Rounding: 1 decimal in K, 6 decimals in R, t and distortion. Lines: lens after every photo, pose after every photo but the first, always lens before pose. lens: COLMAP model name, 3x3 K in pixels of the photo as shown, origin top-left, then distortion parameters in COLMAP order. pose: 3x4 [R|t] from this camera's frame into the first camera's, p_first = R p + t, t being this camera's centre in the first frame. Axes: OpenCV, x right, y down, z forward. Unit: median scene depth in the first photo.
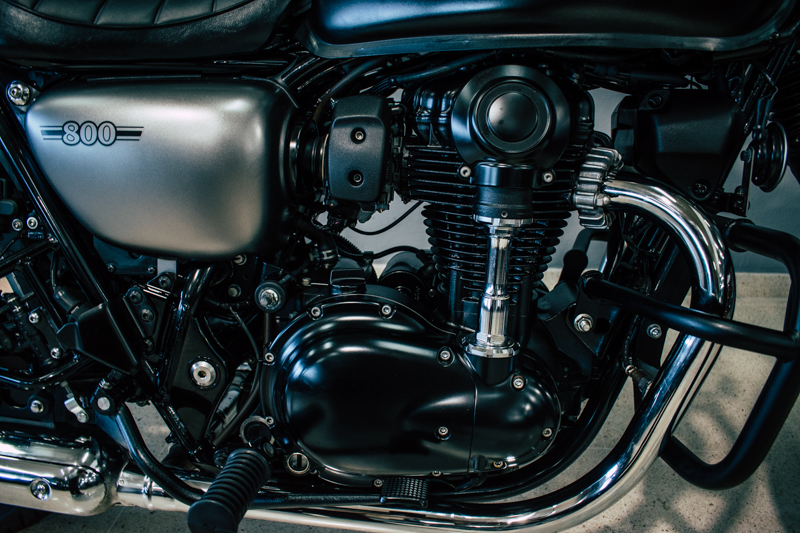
lens RADIAL K [[604.9, 0, 400.0], [0, 604.9, 266.5], [0, 0, 1]] dist [-0.093014, 0.000342]
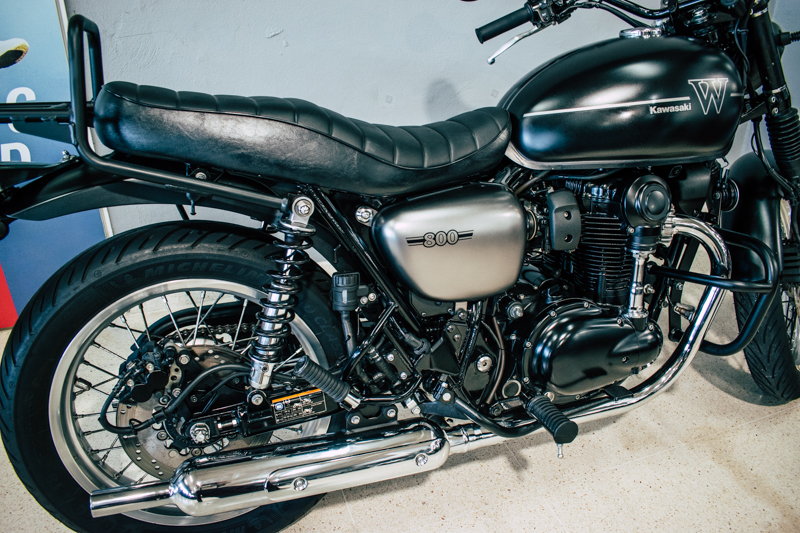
lens RADIAL K [[604.9, 0, 400.0], [0, 604.9, 266.5], [0, 0, 1]] dist [-0.093014, 0.000342]
pose [[0.913380, -0.181515, 0.364404, -1.230612], [0.146397, 0.981669, 0.122040, -0.363424], [-0.379876, -0.058121, 0.923210, -0.500330]]
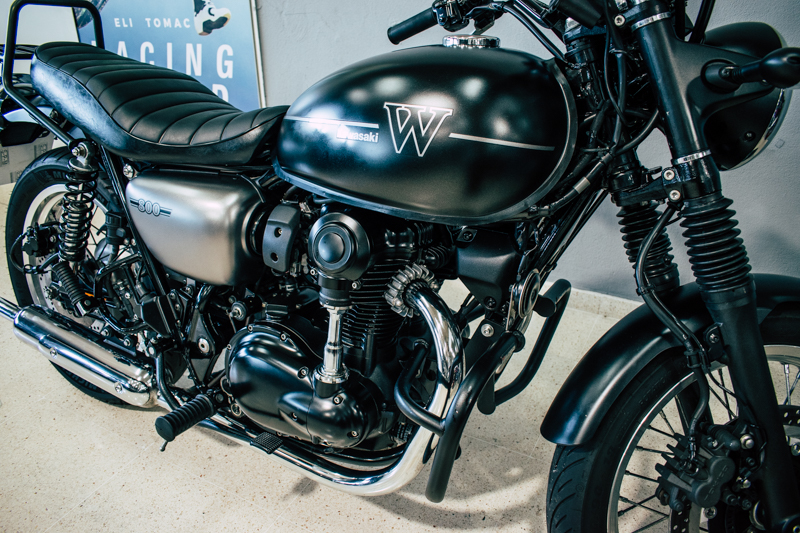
lens RADIAL K [[604.9, 0, 400.0], [0, 604.9, 266.5], [0, 0, 1]] dist [-0.093014, 0.000342]
pose [[0.919152, 0.183209, -0.348703, 0.837273], [-0.147149, 0.980866, 0.127475, -0.388494], [0.365386, -0.065858, 0.928524, -0.427552]]
